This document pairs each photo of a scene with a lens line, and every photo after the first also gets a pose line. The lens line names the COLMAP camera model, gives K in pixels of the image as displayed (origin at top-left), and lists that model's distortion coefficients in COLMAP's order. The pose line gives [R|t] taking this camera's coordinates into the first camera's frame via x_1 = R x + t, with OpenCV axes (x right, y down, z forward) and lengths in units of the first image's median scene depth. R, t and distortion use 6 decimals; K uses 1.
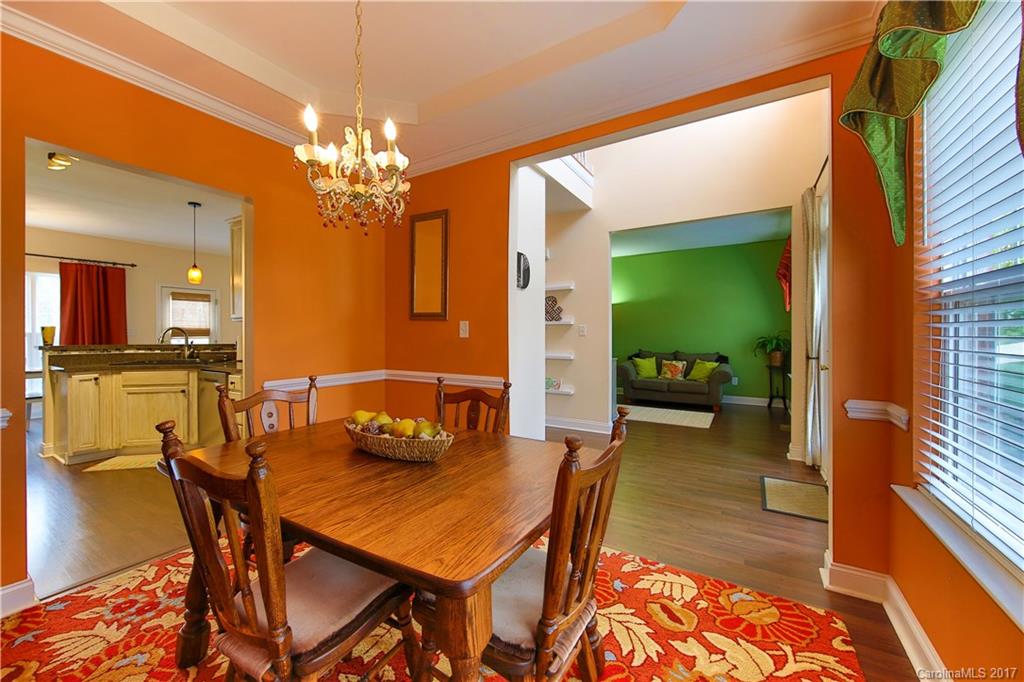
lens RADIAL K [[386.2, 0, 513.1], [0, 386.2, 335.8], [0, 0, 1]] dist [0.000934, -0.000020]
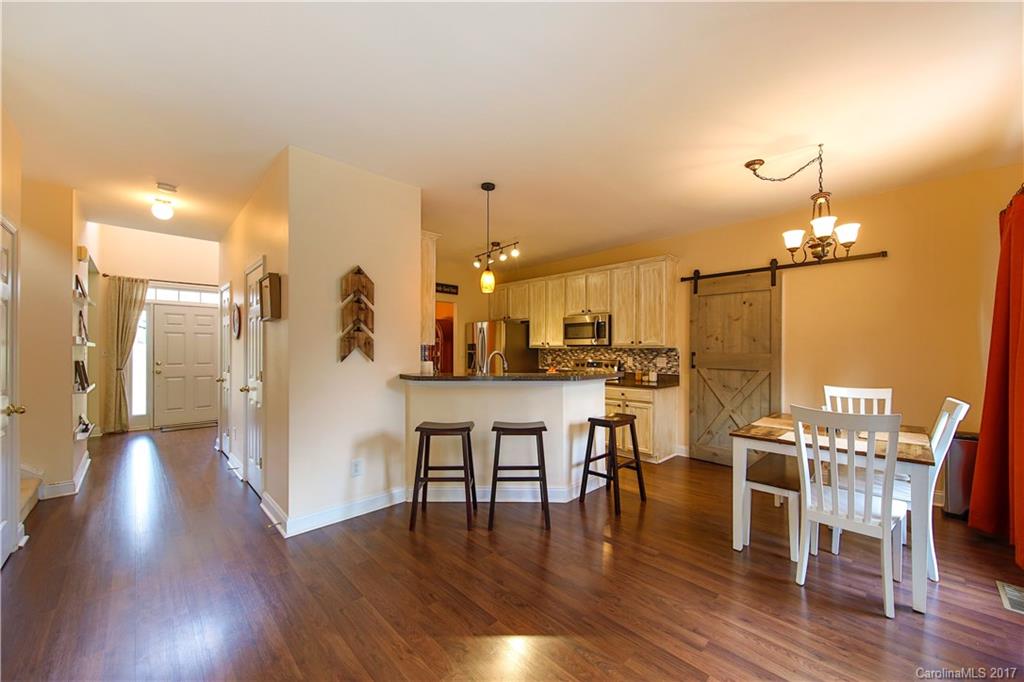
lens RADIAL K [[384.5, 0, 517.0], [0, 384.5, 351.4], [0, 0, 1]] dist [-0.001548, -0.000311]
pose [[-0.969232, -0.003709, 0.246121, -1.306472], [-0.001378, 0.999953, 0.009641, -0.035191], [-0.246145, 0.009006, -0.969191, 2.101949]]
